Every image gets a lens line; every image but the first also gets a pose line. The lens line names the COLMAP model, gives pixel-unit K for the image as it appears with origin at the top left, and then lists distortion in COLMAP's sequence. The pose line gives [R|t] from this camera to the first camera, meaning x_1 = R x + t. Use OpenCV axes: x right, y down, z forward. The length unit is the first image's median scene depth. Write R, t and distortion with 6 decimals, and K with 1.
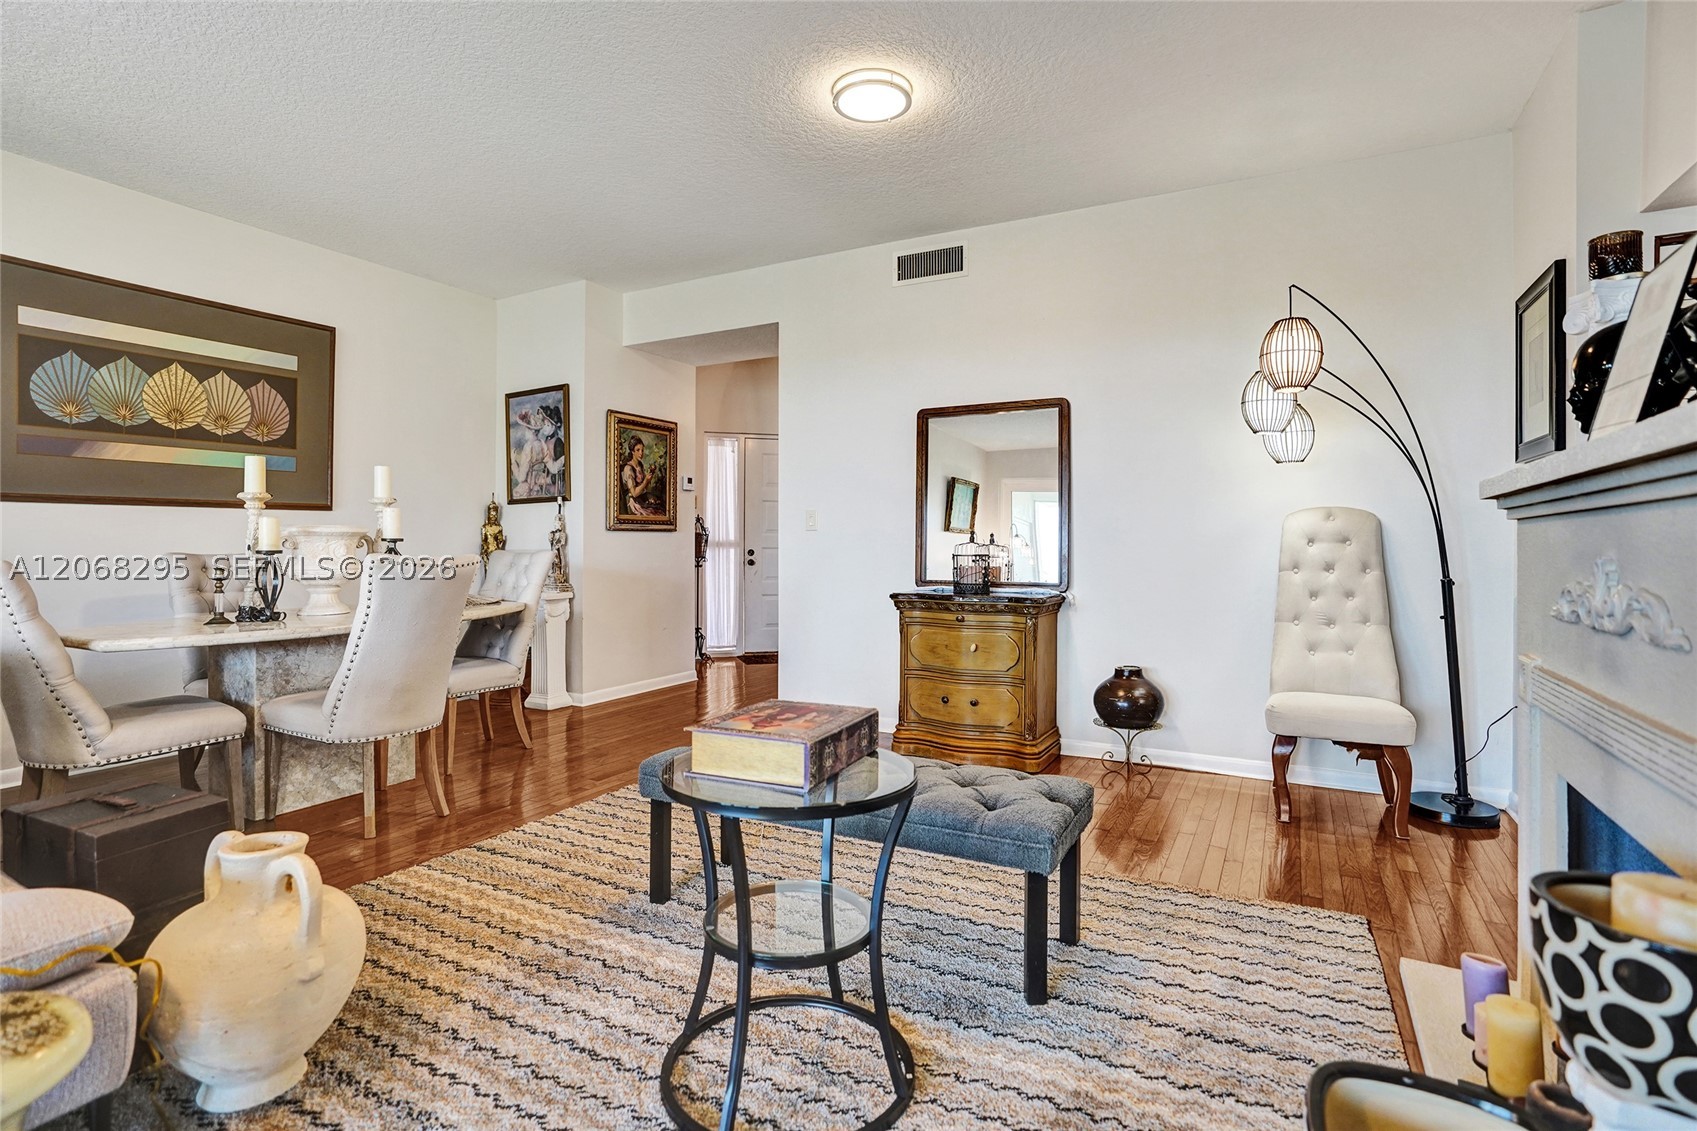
lens RADIAL K [[820.5, 0, 848.9], [0, 820.5, 542.7], [0, 0, 1]] dist [-0.054813, 0.027714]
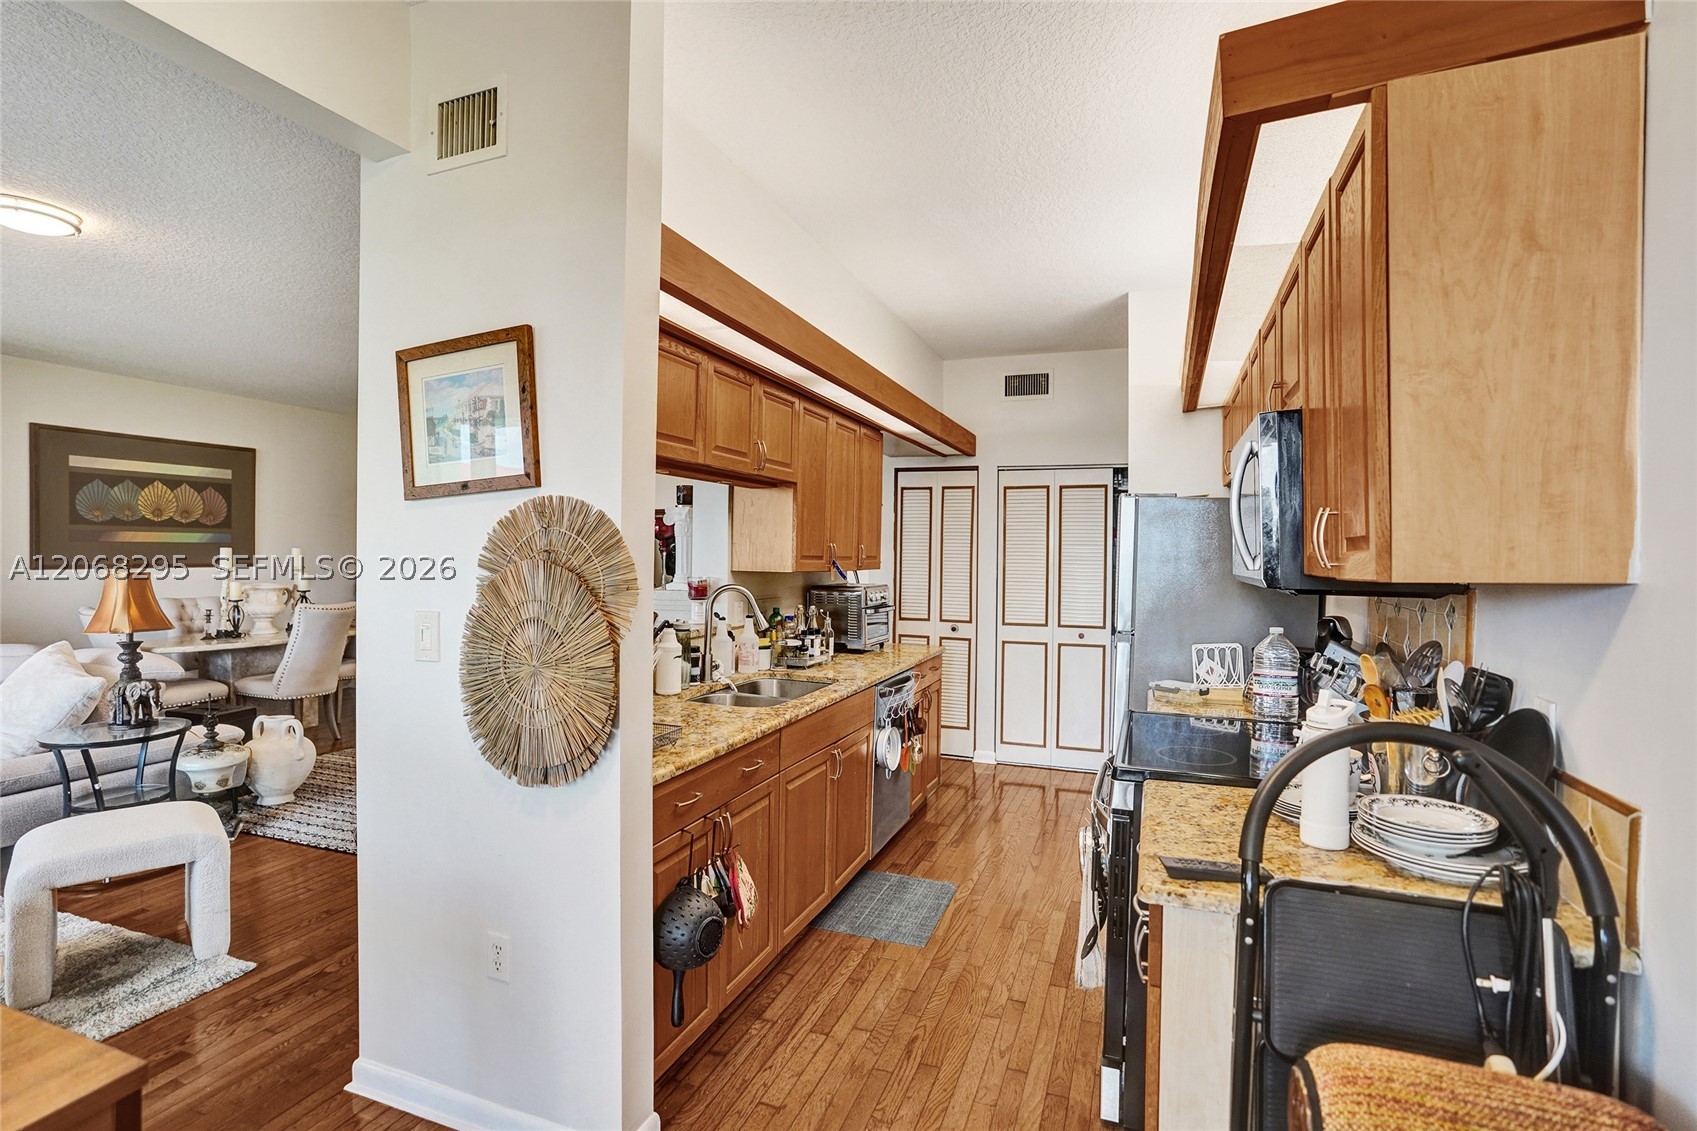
lens RADIAL K [[806.1, 0, 848.7], [0, 806.1, 574.7], [0, 0, 1]] dist [-0.053177, 0.025015]
pose [[0.990797, 0.006180, 0.135215, 0.328461], [-0.009514, 0.999666, 0.024021, -0.079778], [-0.135021, -0.025086, 0.990525, -0.749348]]
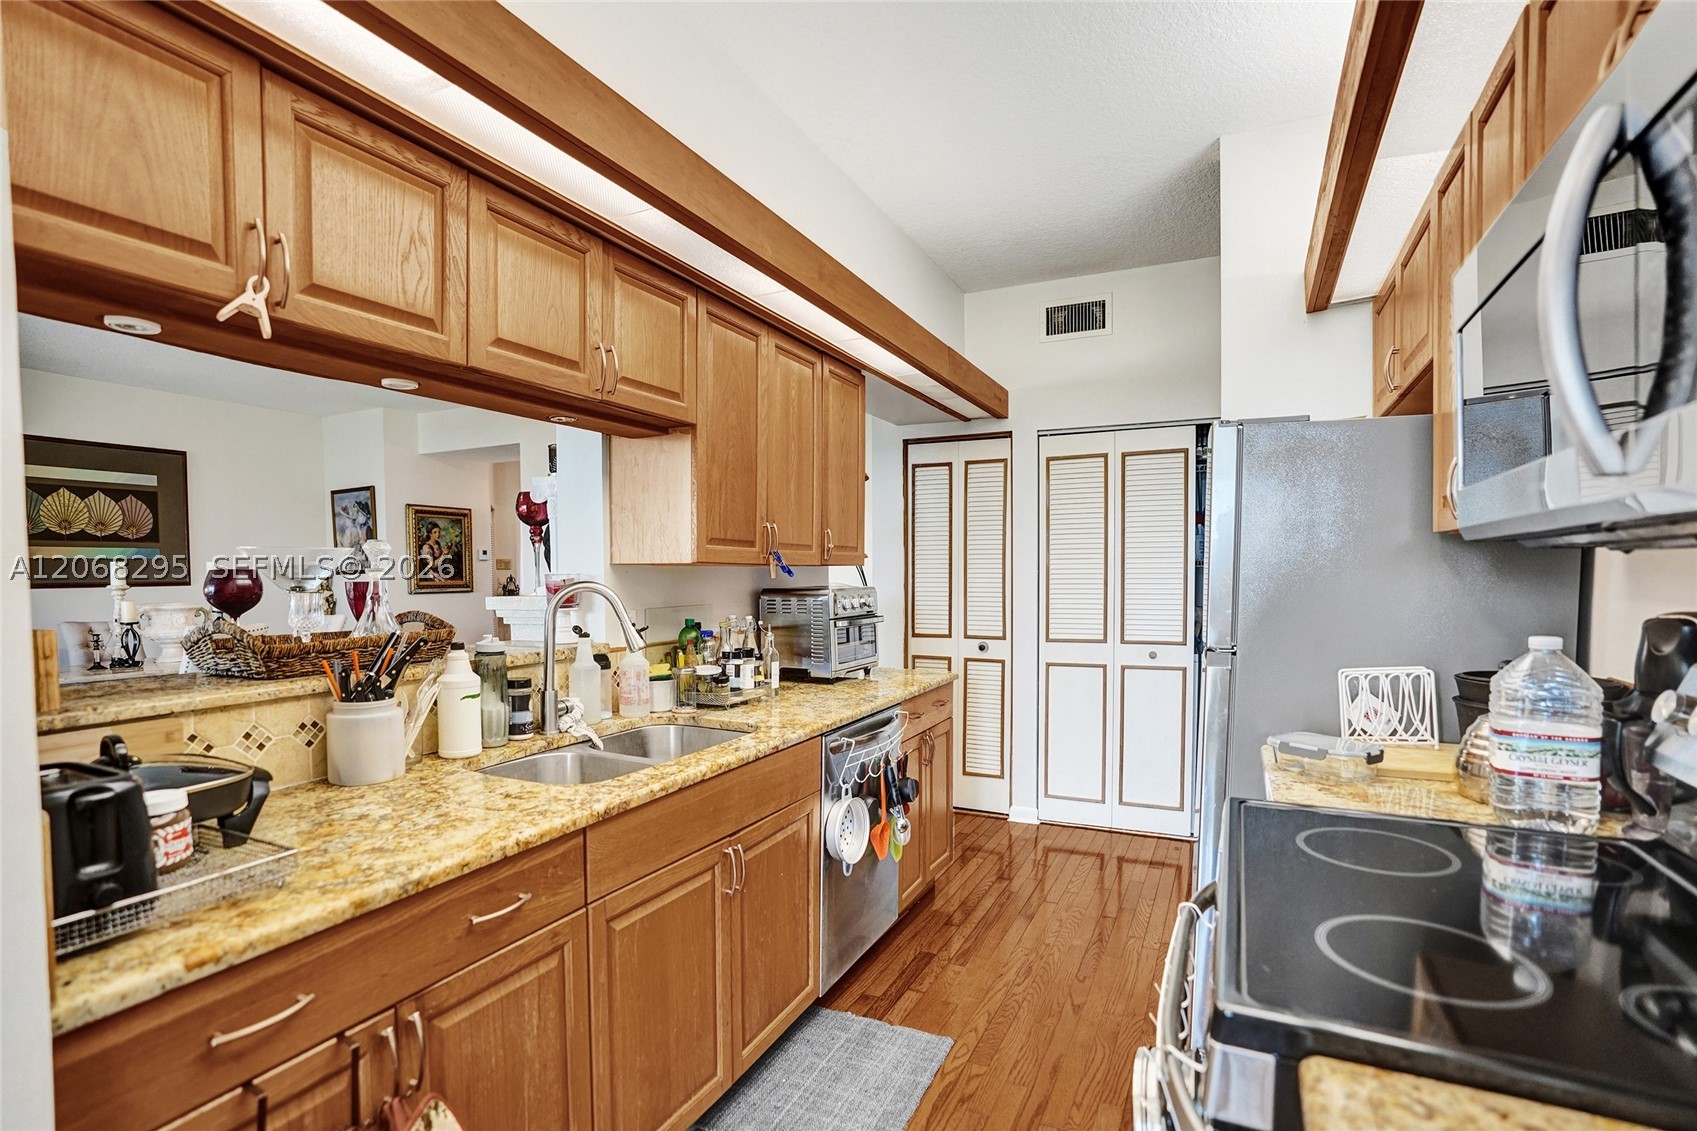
lens RADIAL K [[823.9, 0, 839.5], [0, 823.9, 622.6], [0, 0, 1]] dist [-0.054975, 0.027030]
pose [[0.998905, -0.010936, 0.045497, 0.454636], [0.008237, 0.998218, 0.059105, -0.054069], [-0.046062, -0.058666, 0.997214, -0.481666]]
